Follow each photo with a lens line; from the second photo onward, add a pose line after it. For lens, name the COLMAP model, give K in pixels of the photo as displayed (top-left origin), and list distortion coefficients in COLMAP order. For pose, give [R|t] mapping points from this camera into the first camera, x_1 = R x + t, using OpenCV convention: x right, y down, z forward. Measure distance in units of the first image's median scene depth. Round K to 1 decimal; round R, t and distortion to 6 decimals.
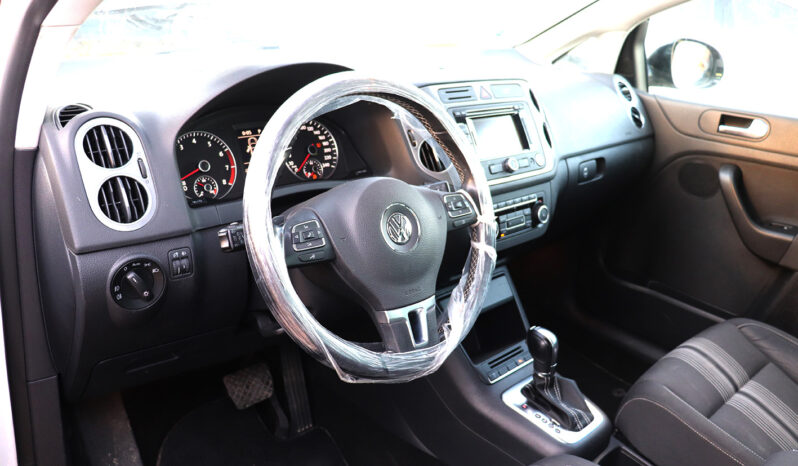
lens RADIAL K [[663.8, 0, 398.7], [0, 663.8, 212.0], [0, 0, 1]] dist [-0.176378, 0.156825]
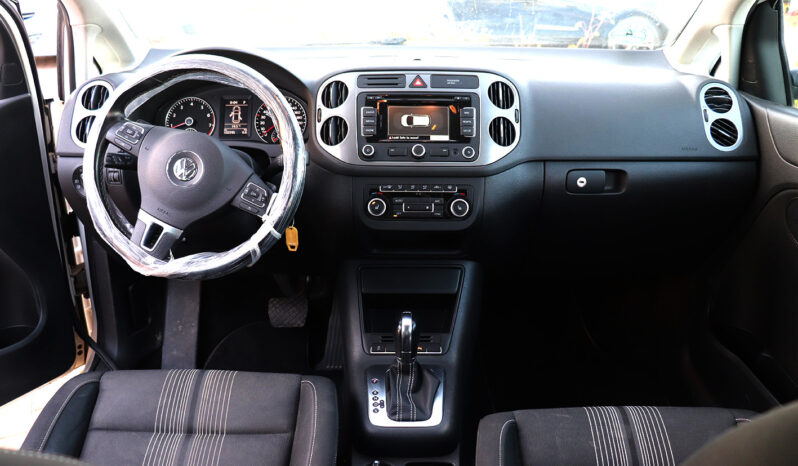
lens RADIAL K [[663.8, 0, 398.7], [0, 663.8, 212.0], [0, 0, 1]] dist [-0.176378, 0.156825]
pose [[0.725642, 0.165055, -0.667983, 0.898155], [-0.180439, 0.982475, 0.046750, -0.021934], [0.663993, 0.086606, 0.742707, 0.231174]]
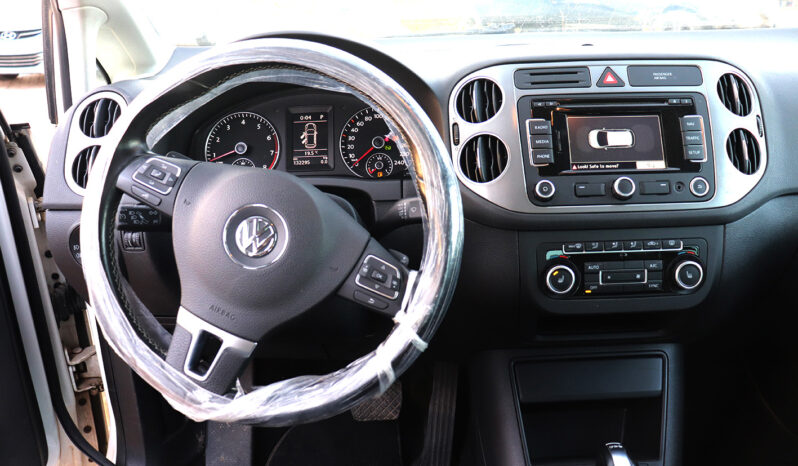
lens RADIAL K [[663.8, 0, 398.7], [0, 663.8, 212.0], [0, 0, 1]] dist [-0.176378, 0.156825]
pose [[0.715746, 0.131356, -0.685896, 0.475779], [-0.145039, 0.988696, 0.037994, -0.042134], [0.683133, 0.072287, 0.726707, 0.409281]]
